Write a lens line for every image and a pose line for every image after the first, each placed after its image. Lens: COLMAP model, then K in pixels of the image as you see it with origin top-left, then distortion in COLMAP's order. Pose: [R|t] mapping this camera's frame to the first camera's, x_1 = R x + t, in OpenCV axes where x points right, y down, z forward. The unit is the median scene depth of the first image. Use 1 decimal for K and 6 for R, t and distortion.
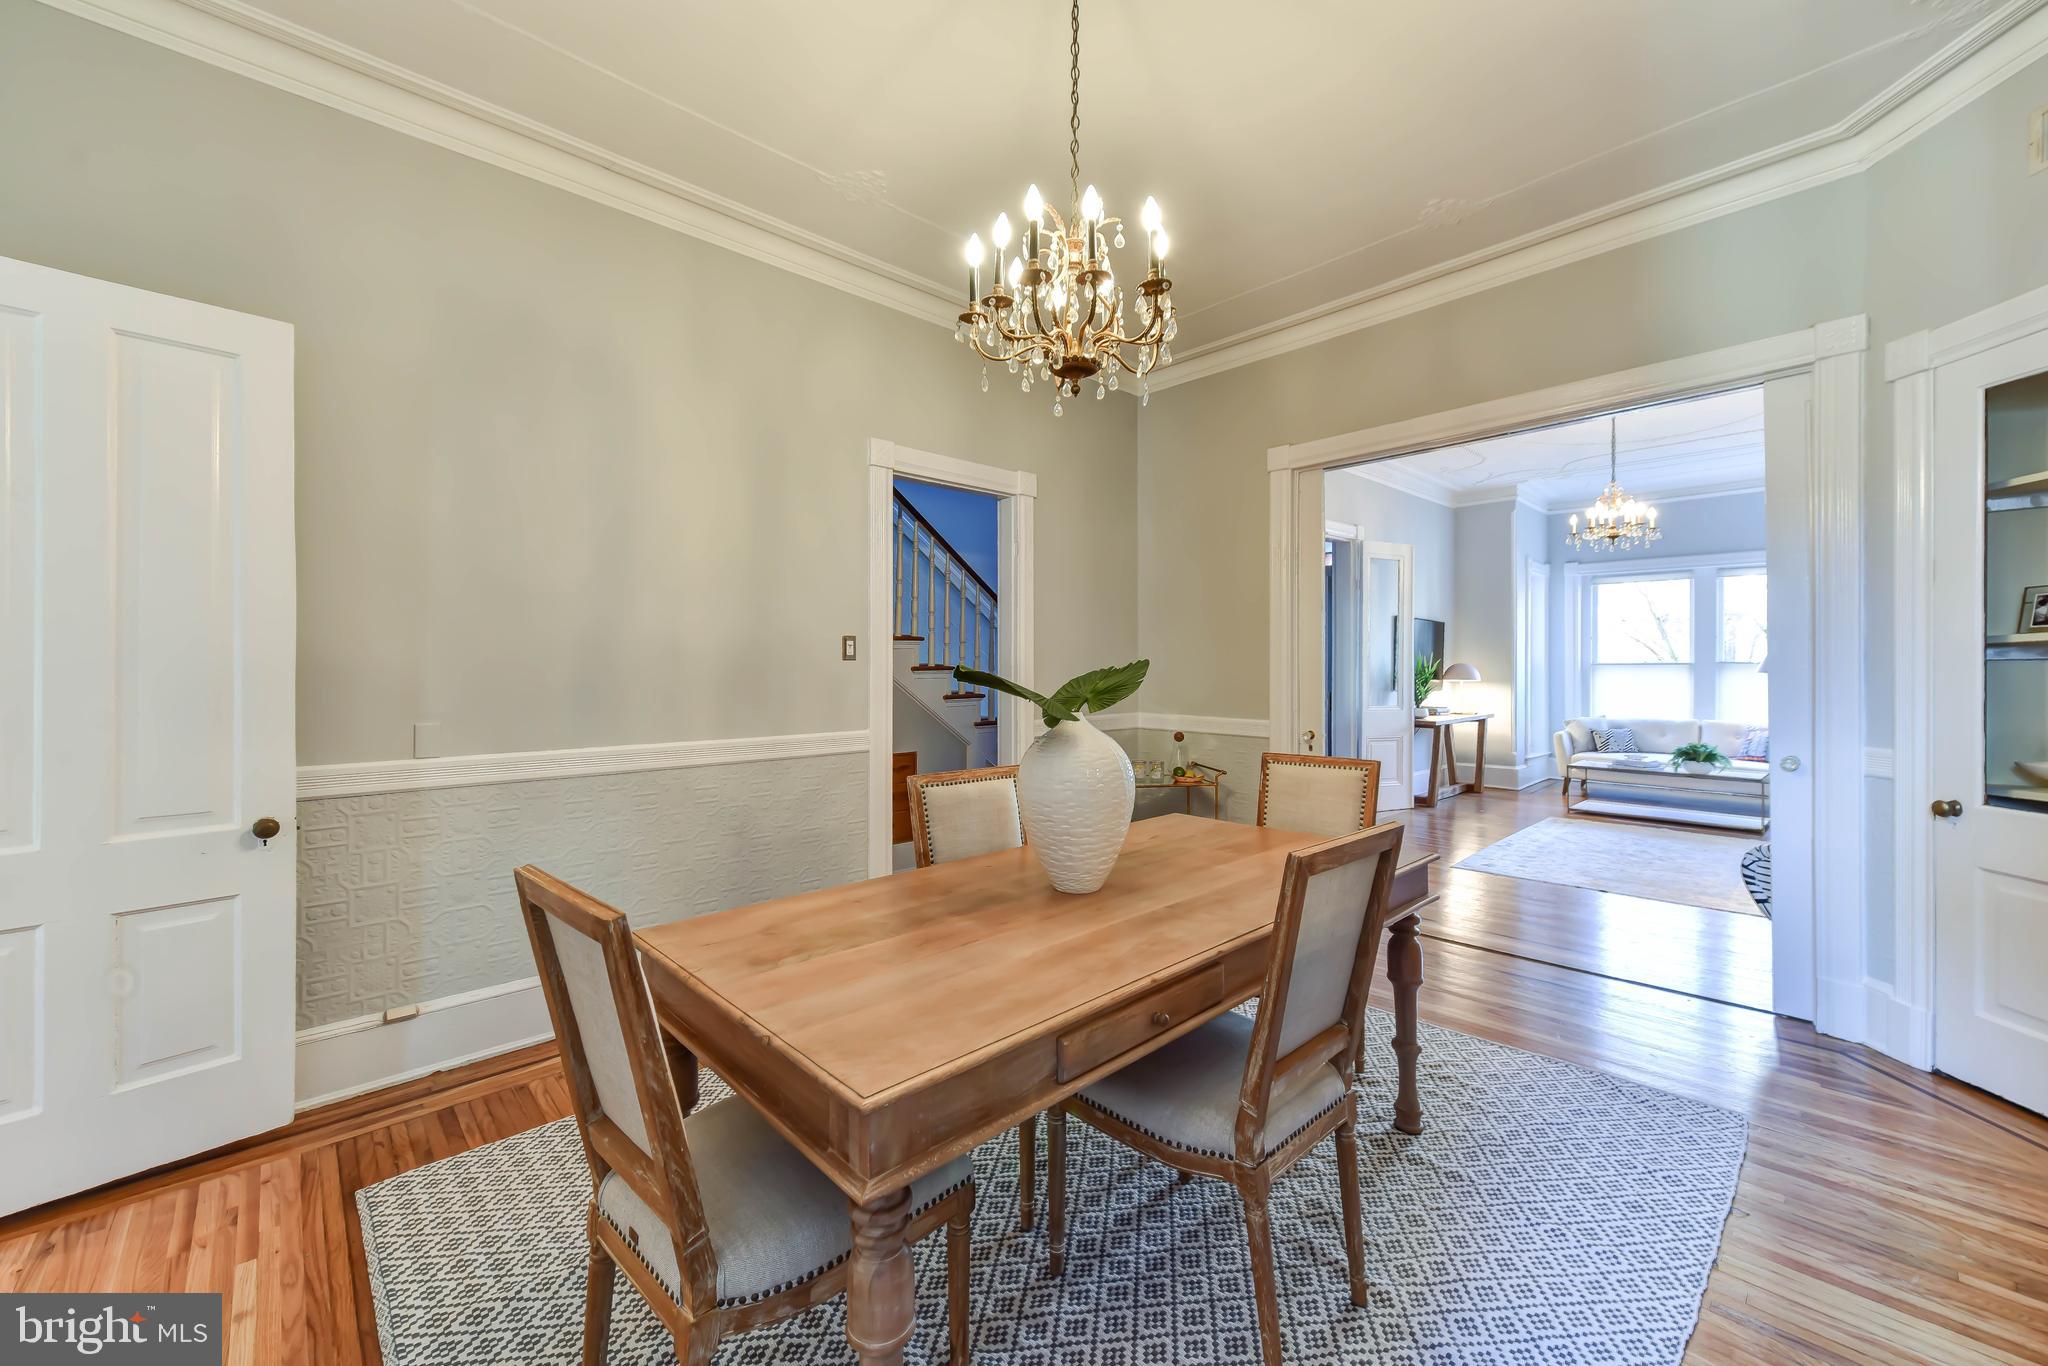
lens RADIAL K [[804.3, 0, 1021.4], [0, 804.3, 671.1], [0, 0, 1]] dist [0.000411, 0.000023]
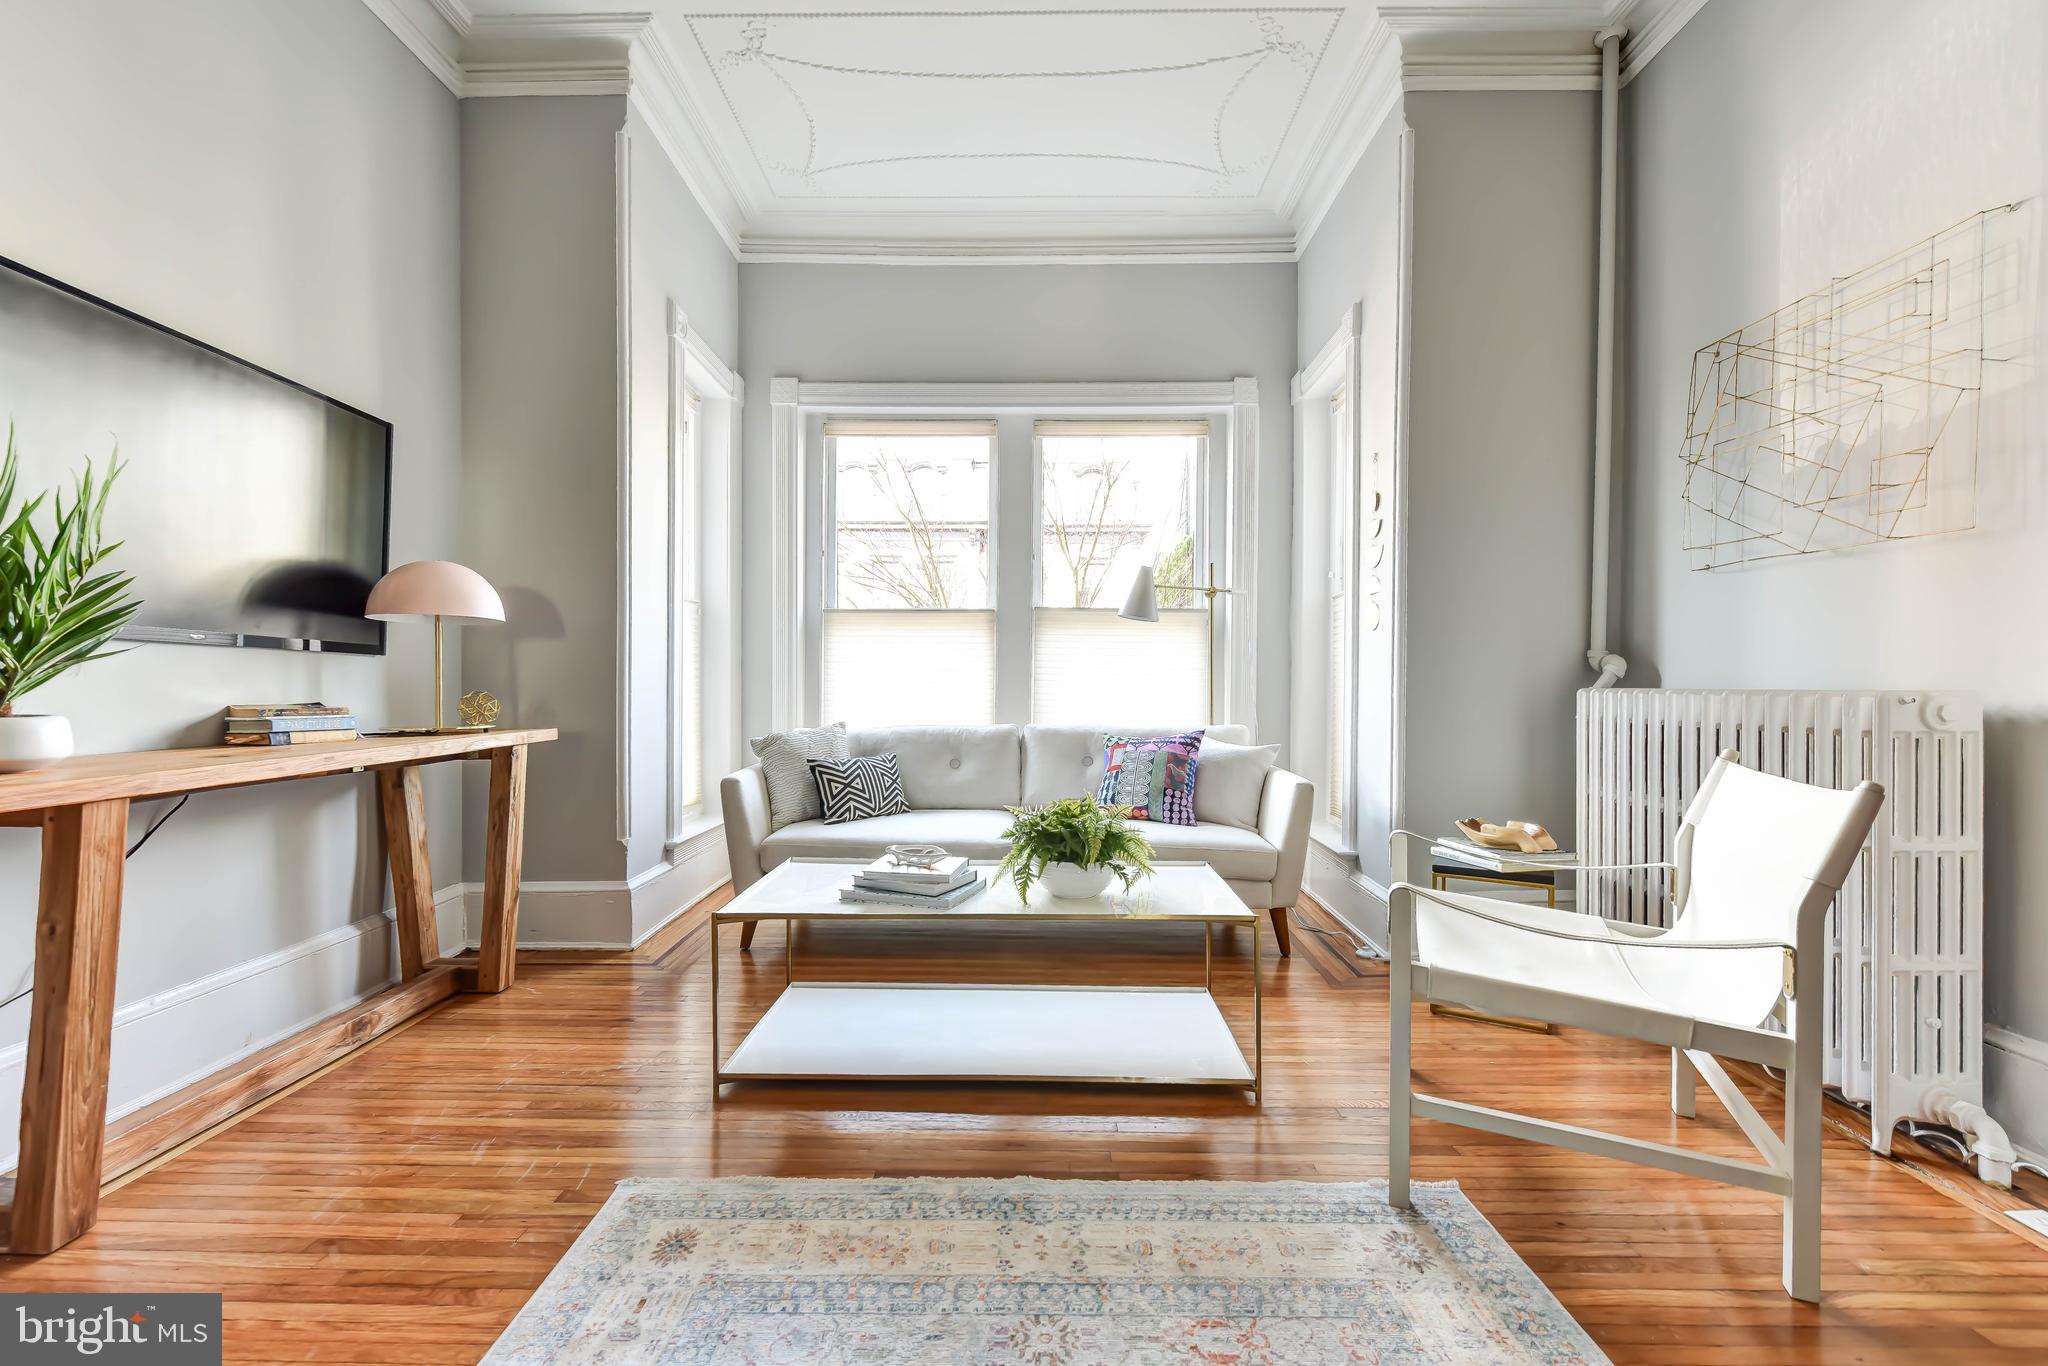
lens RADIAL K [[808.5, 0, 1024.0], [0, 808.5, 683.0], [0, 0, 1]] dist [0.000859, 0.000009]
pose [[0.681573, 0.001903, 0.731747, 1.251571], [-0.000220, 0.999997, -0.002396, 0.092051], [-0.731750, 0.001473, 0.681572, 1.680069]]
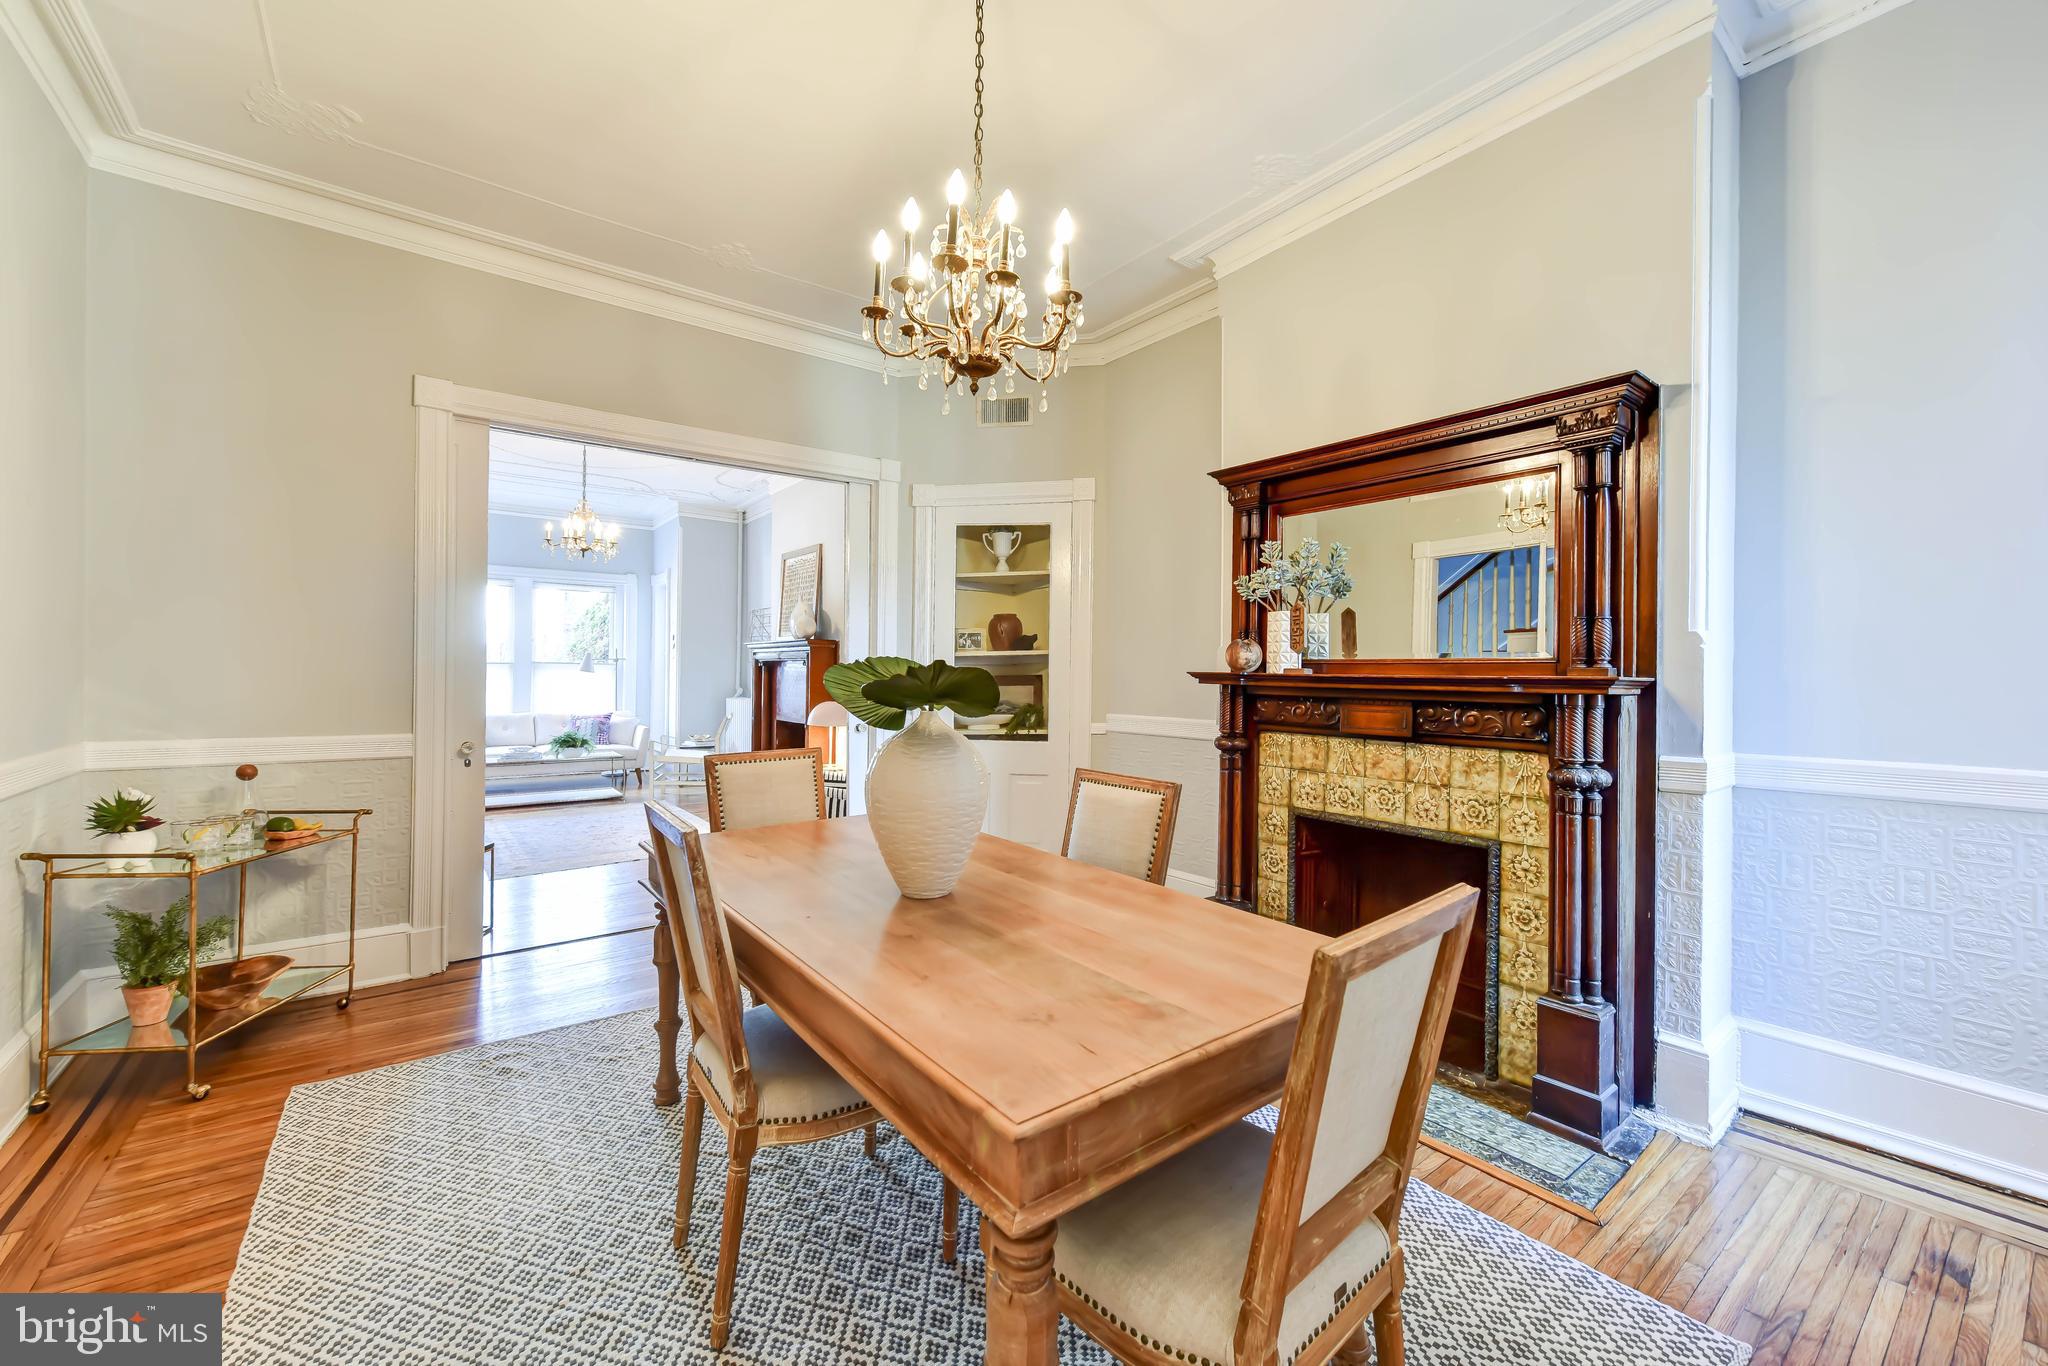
lens RADIAL K [[808.5, 0, 1024.0], [0, 808.5, 683.0], [0, 0, 1]] dist [0.000859, 0.000009]
pose [[0.083133, -0.011664, 0.996470, -0.573850], [-0.002980, 0.999924, 0.011953, 0.004479], [-0.996534, -0.003963, 0.083092, 0.523211]]
